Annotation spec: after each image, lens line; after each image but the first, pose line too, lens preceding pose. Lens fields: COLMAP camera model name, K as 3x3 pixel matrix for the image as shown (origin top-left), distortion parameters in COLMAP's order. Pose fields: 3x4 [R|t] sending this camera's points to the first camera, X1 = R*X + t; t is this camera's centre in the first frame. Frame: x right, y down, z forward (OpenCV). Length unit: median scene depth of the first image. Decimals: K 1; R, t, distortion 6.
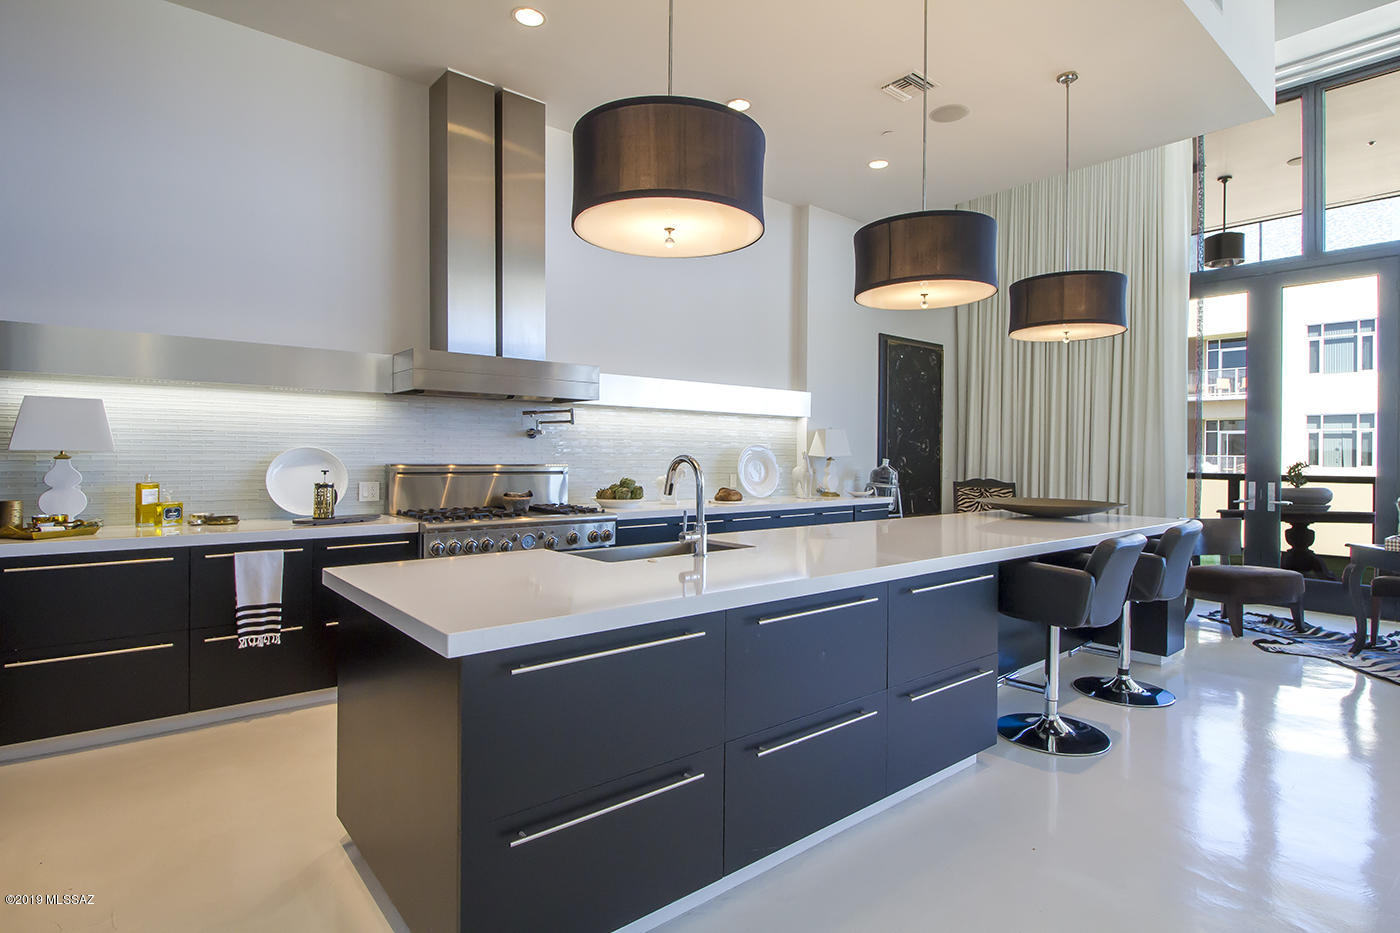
lens RADIAL K [[735.6, 0, 697.4], [0, 735.6, 453.3], [0, 0, 1]] dist [-0.014739, -0.001050]
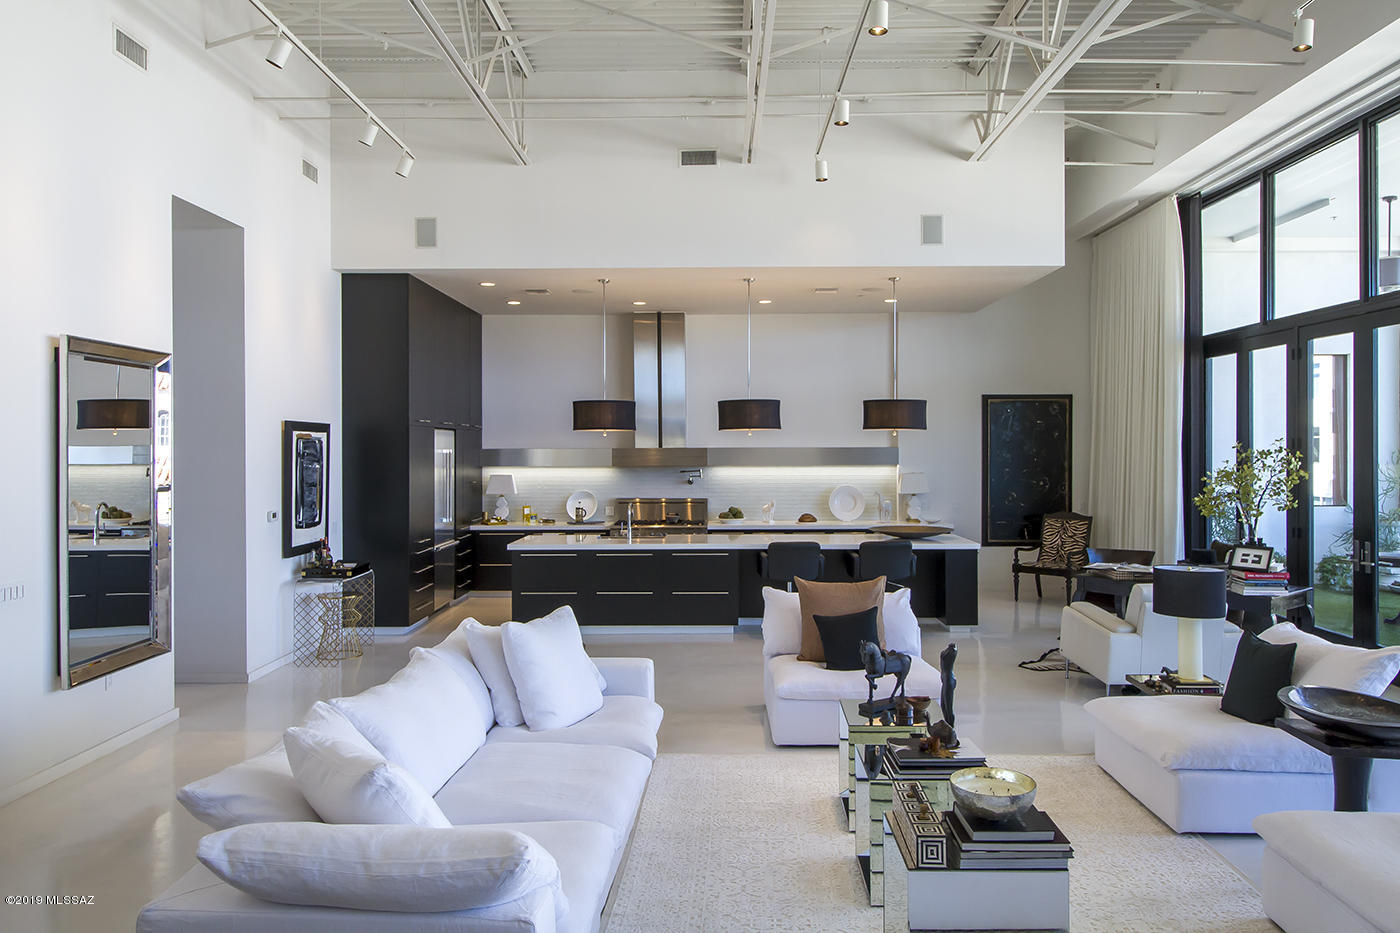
lens RADIAL K [[1007.4, 0, 704.7], [0, 1007.4, 466.0], [0, 0, 1]] dist [-0.004948, -0.001778]
pose [[0.751965, 0.000181, -0.659202, 1.511875], [0.011140, 0.999854, 0.012982, -0.101325], [0.659108, -0.017106, 0.751853, -0.917486]]
